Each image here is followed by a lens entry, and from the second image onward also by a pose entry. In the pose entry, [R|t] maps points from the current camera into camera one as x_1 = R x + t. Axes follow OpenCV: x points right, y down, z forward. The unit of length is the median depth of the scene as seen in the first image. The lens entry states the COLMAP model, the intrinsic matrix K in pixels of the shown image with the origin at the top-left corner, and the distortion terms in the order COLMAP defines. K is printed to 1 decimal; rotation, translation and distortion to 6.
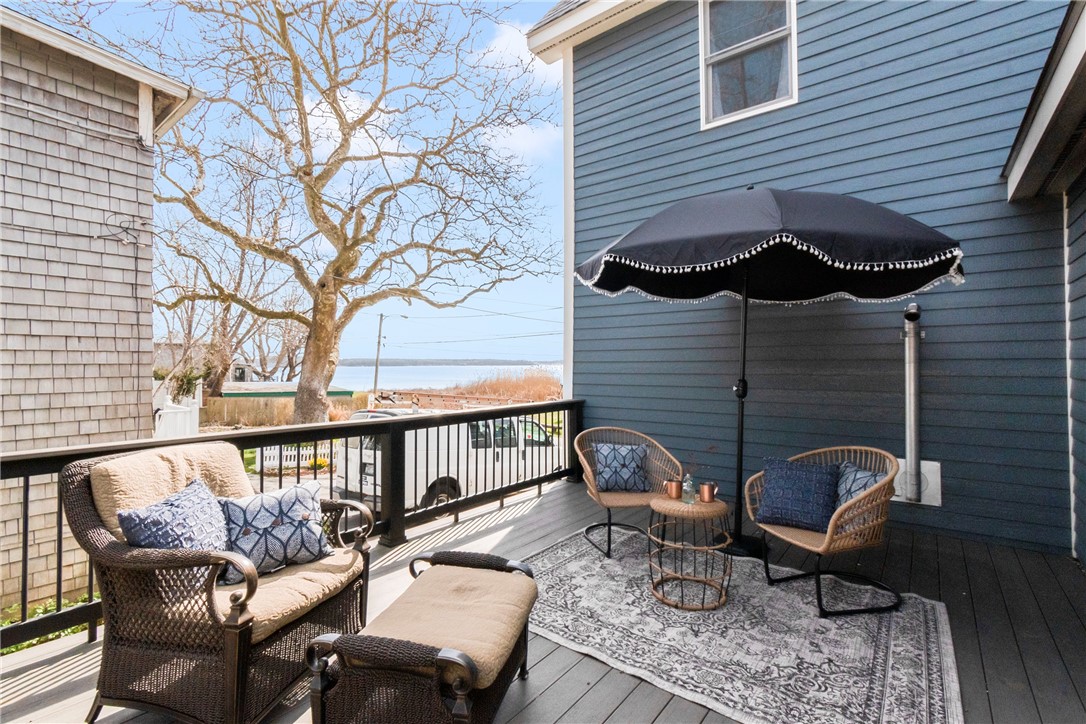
lens RADIAL K [[496.4, 0, 537.5], [0, 496.4, 362.3], [0, 0, 1]] dist [0.003423, -0.002689]
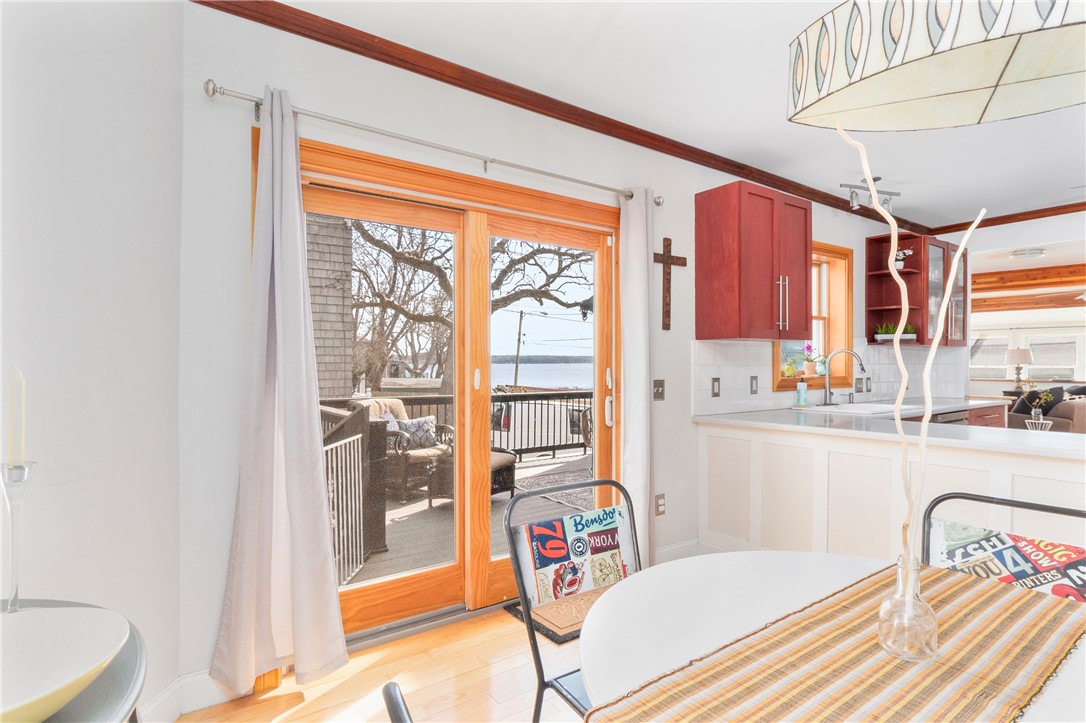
lens RADIAL K [[566.7, 0, 541.4], [0, 566.7, 373.0], [0, 0, 1]] dist [0.001928, -0.000233]
pose [[0.959766, 0.010767, -0.280593, 0.075725], [-0.004177, 0.999702, 0.024072, -0.002089], [0.280769, -0.021931, 0.959525, -0.135068]]
